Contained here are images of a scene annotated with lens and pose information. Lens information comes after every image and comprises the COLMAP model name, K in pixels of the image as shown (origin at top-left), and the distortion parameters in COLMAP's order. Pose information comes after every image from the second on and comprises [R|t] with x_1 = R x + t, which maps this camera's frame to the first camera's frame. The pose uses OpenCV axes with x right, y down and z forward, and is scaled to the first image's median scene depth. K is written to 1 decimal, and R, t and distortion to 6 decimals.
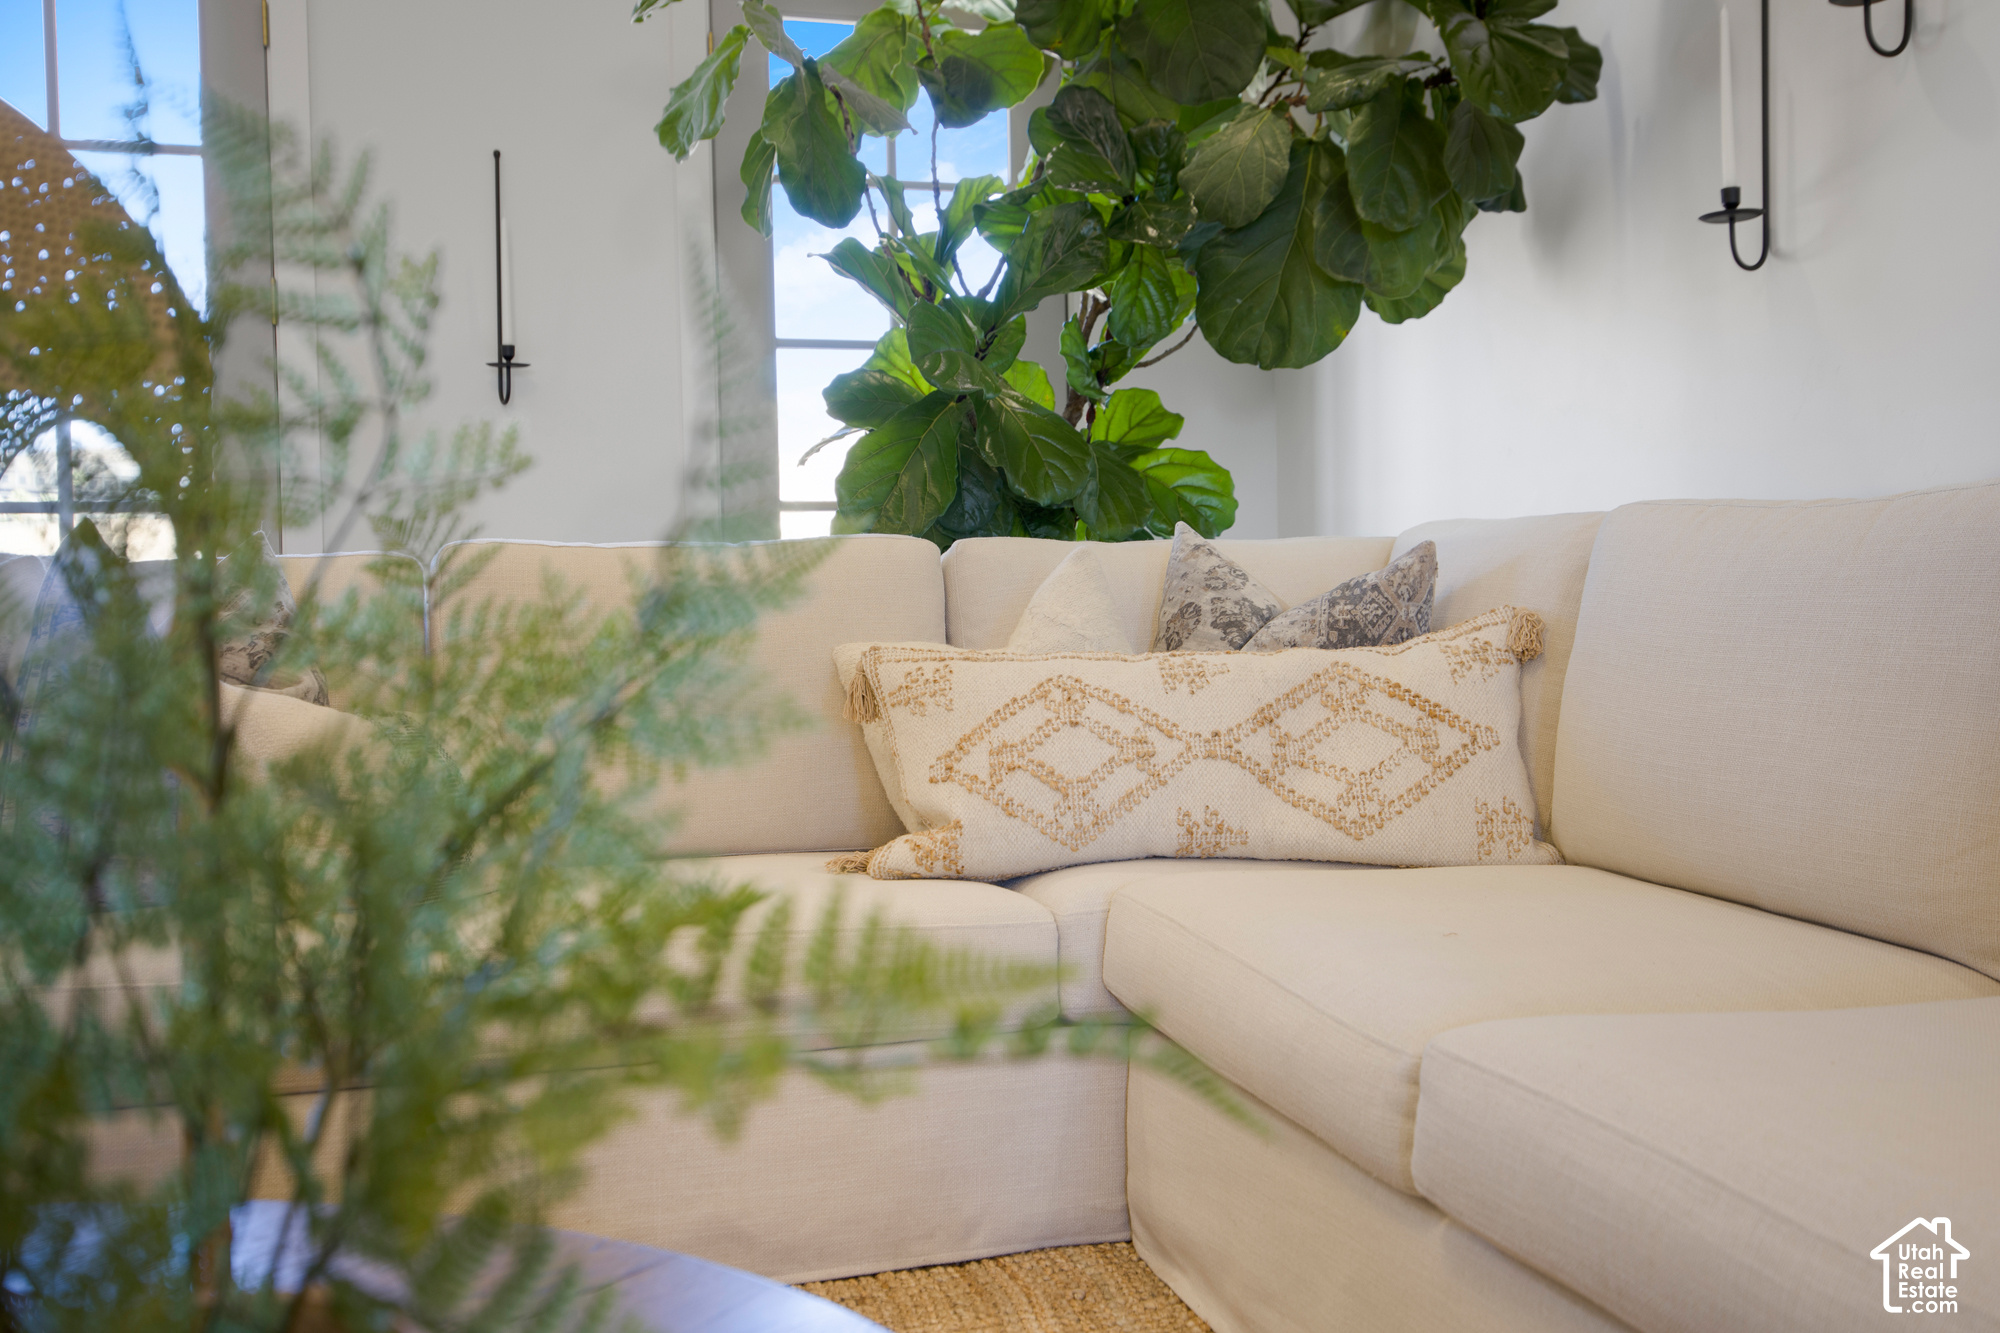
lens RADIAL K [[1929.9, 0, 1004.6], [0, 1929.9, 661.0], [0, 0, 1]] dist [0.009211, 0.000000]
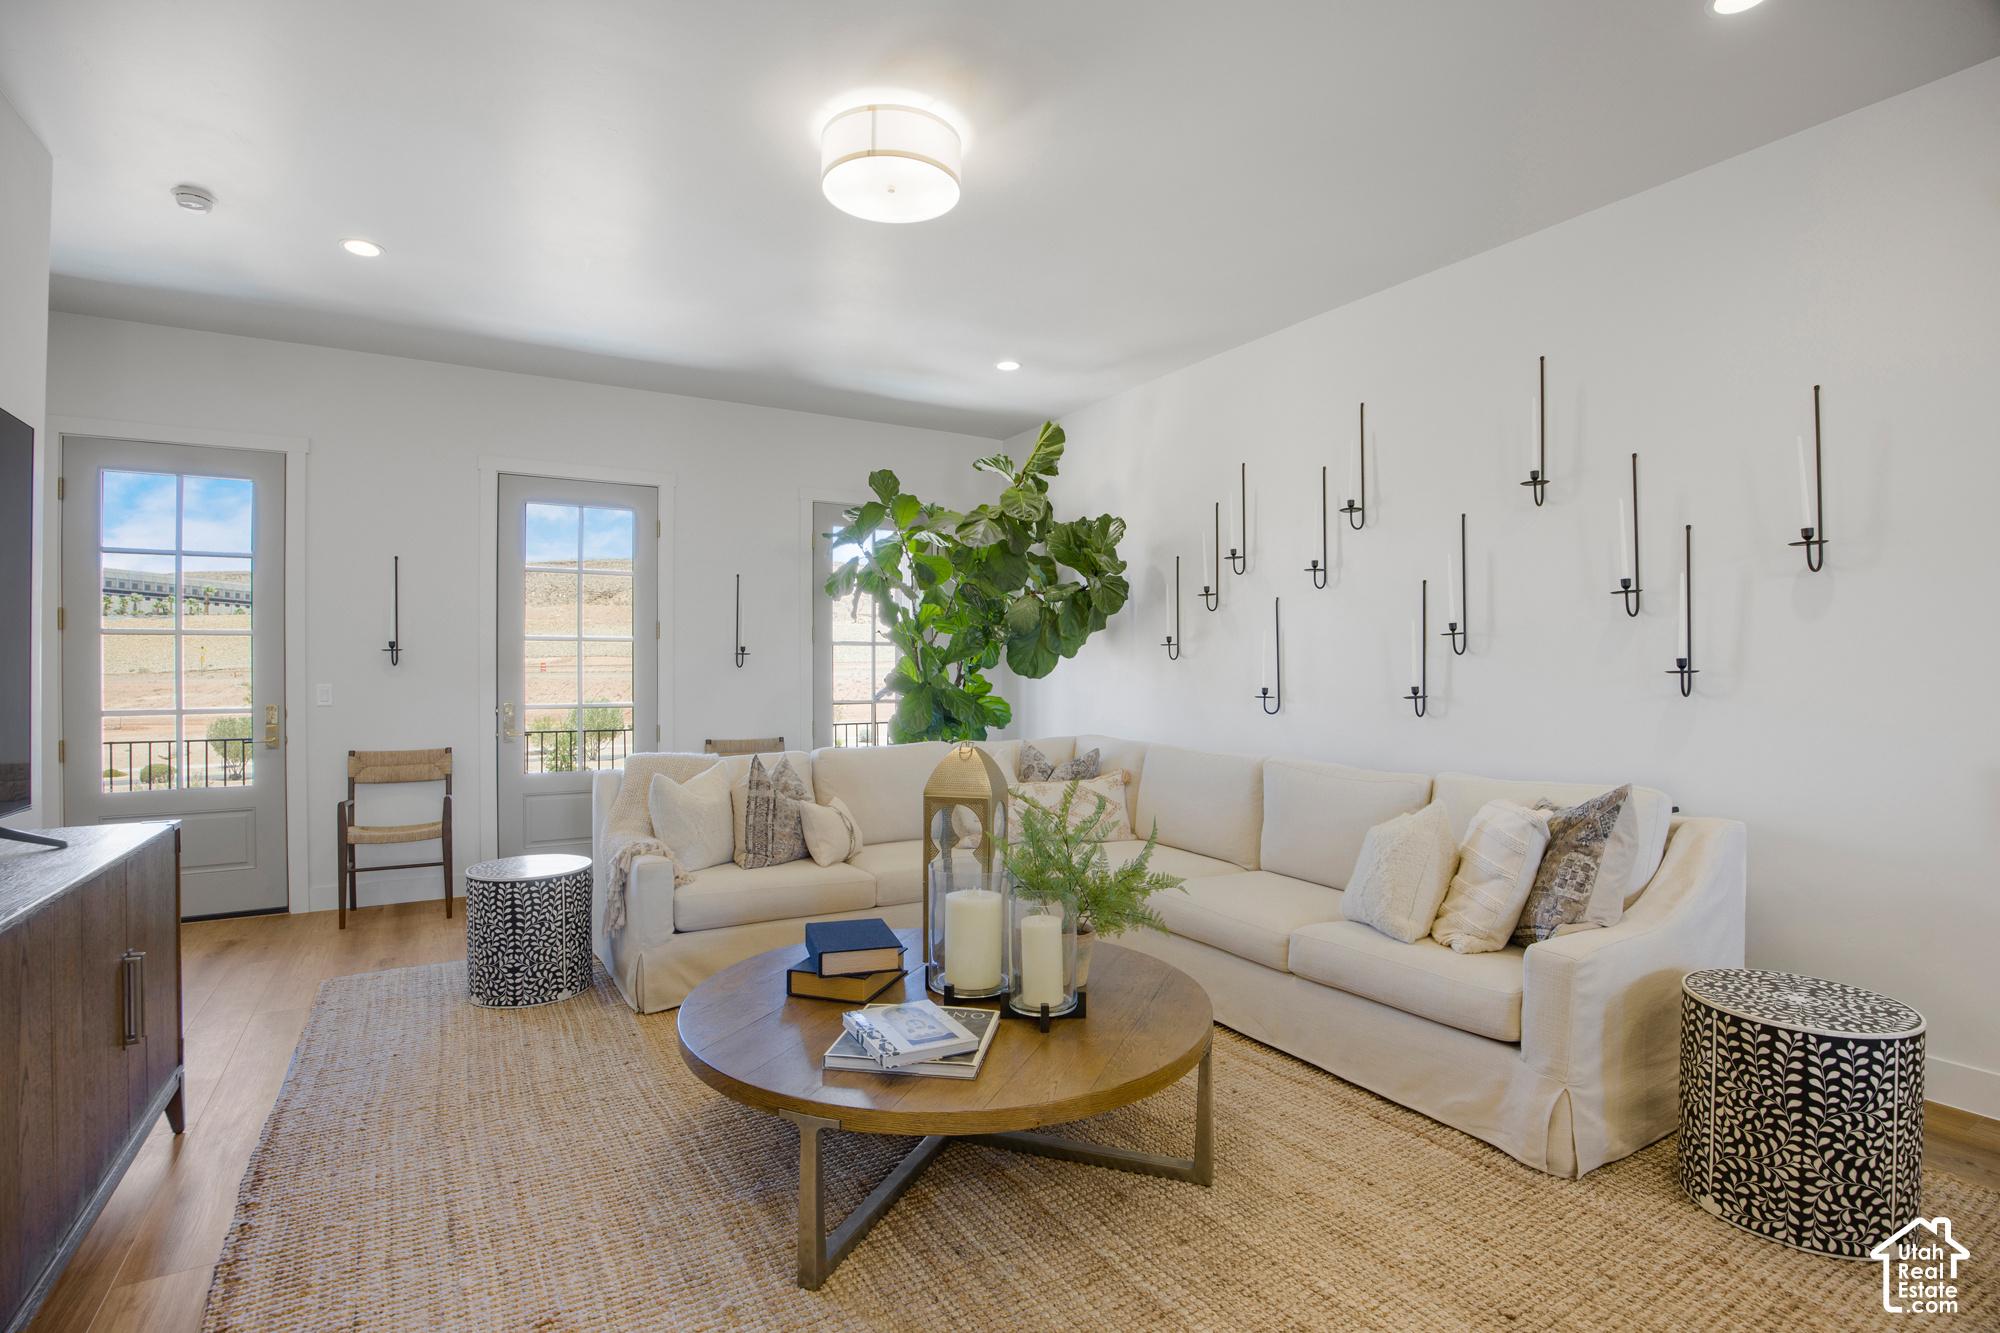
lens RADIAL K [[953.5, 0, 1009.1], [0, 953.5, 679.8], [0, 0, 1]] dist [-0.034315, 0.001021]
pose [[0.967240, 0.018384, 0.253199, -0.298660], [-0.011405, 0.999514, -0.029007, -0.103851], [-0.253609, 0.025169, 0.966979, -0.516779]]
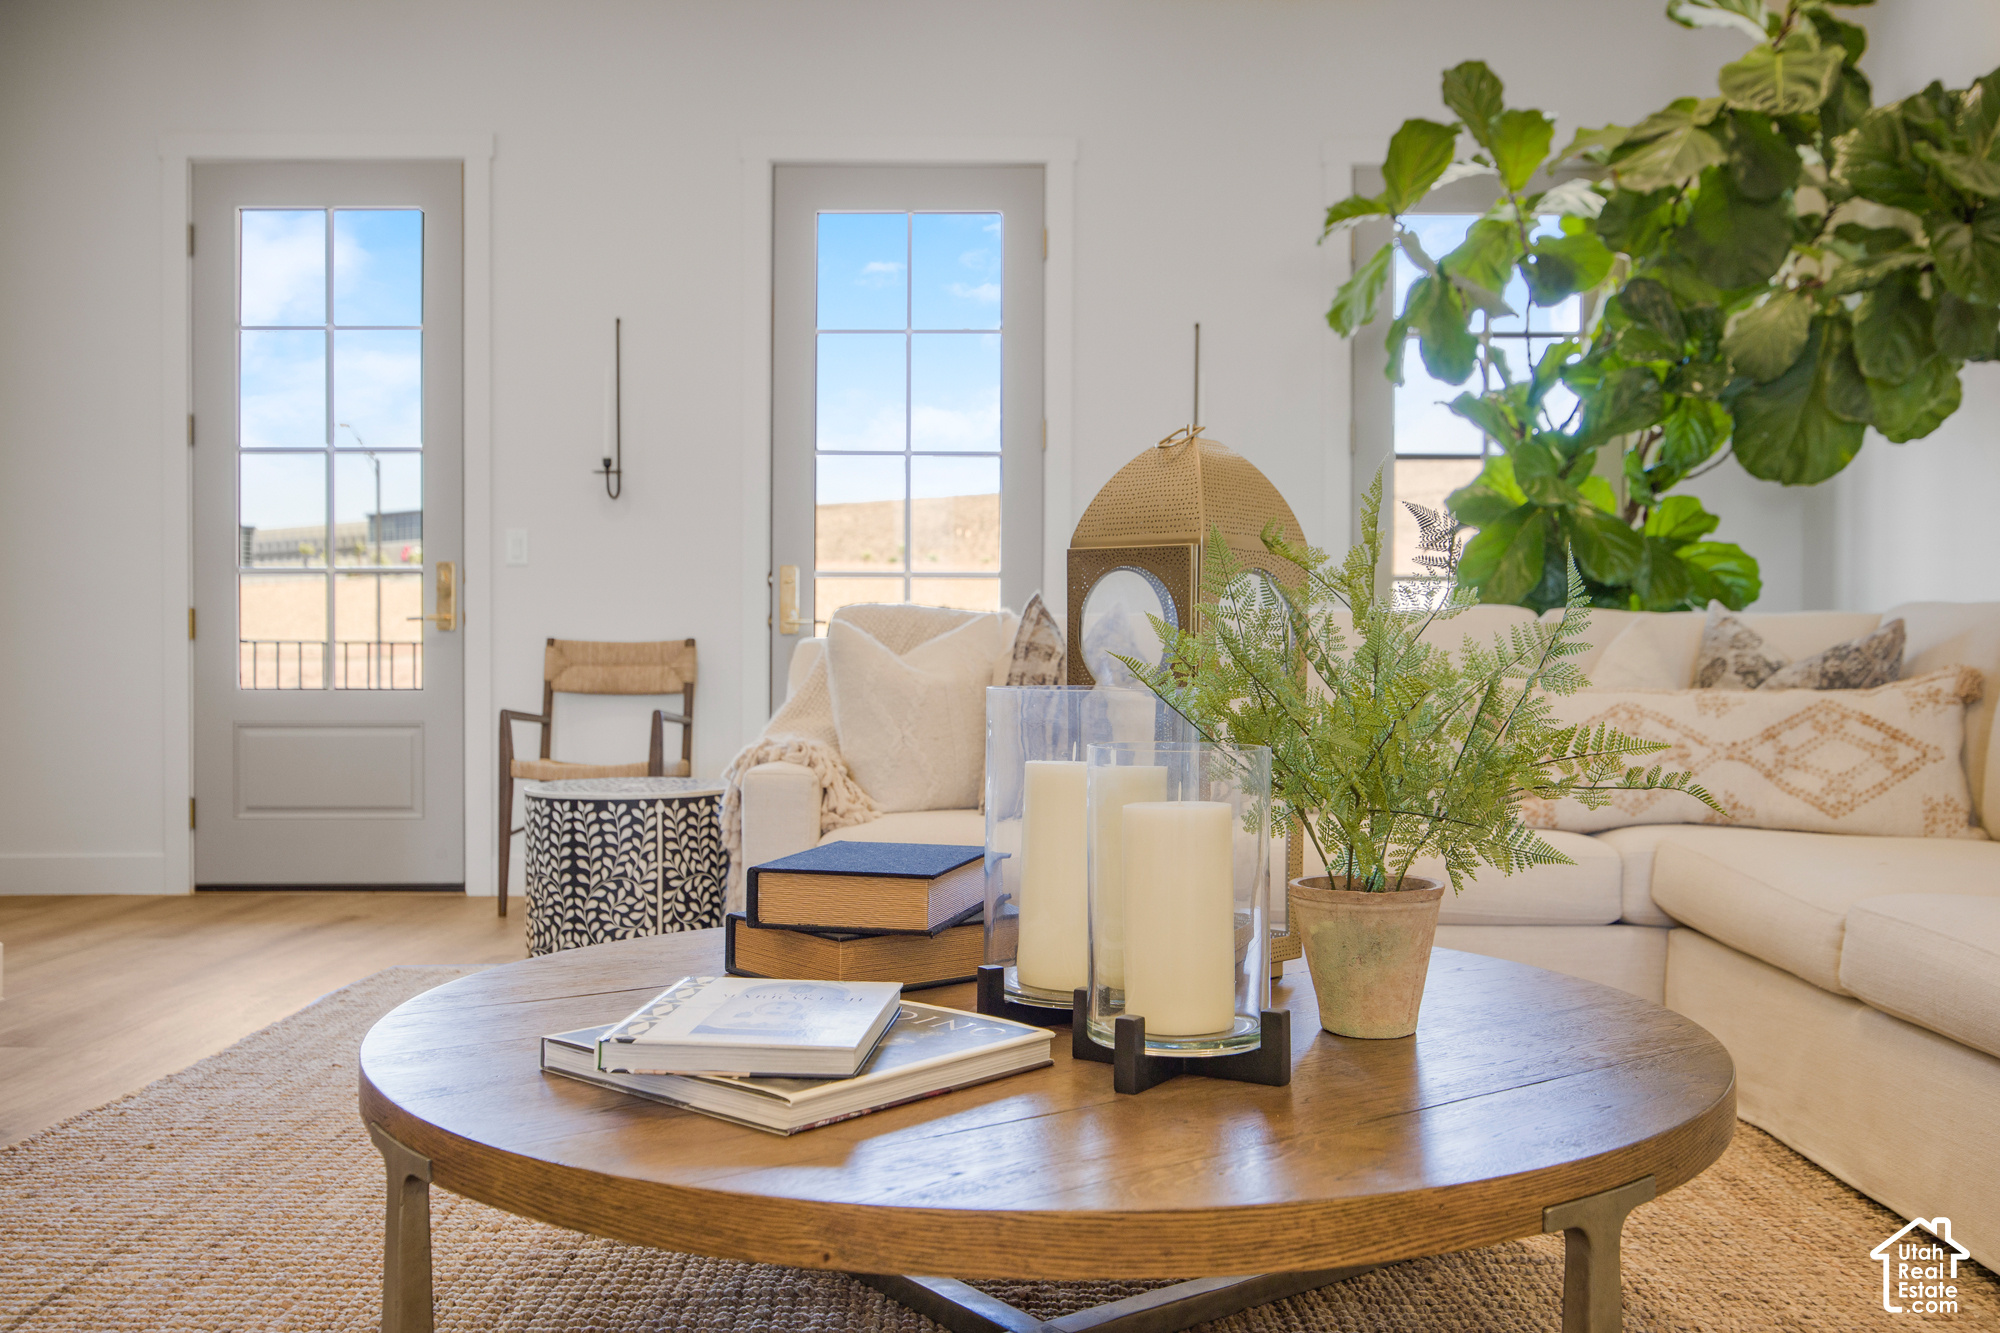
lens RADIAL K [[1767.7, 0, 1001.8], [0, 1767.7, 661.8], [0, 0, 1]] dist [0.001153, 0.024661]
pose [[0.956409, 0.024220, -0.291024, -0.025596], [-0.030905, 0.999353, -0.018395, 0.011445], [0.290390, 0.026587, 0.956539, -0.339542]]
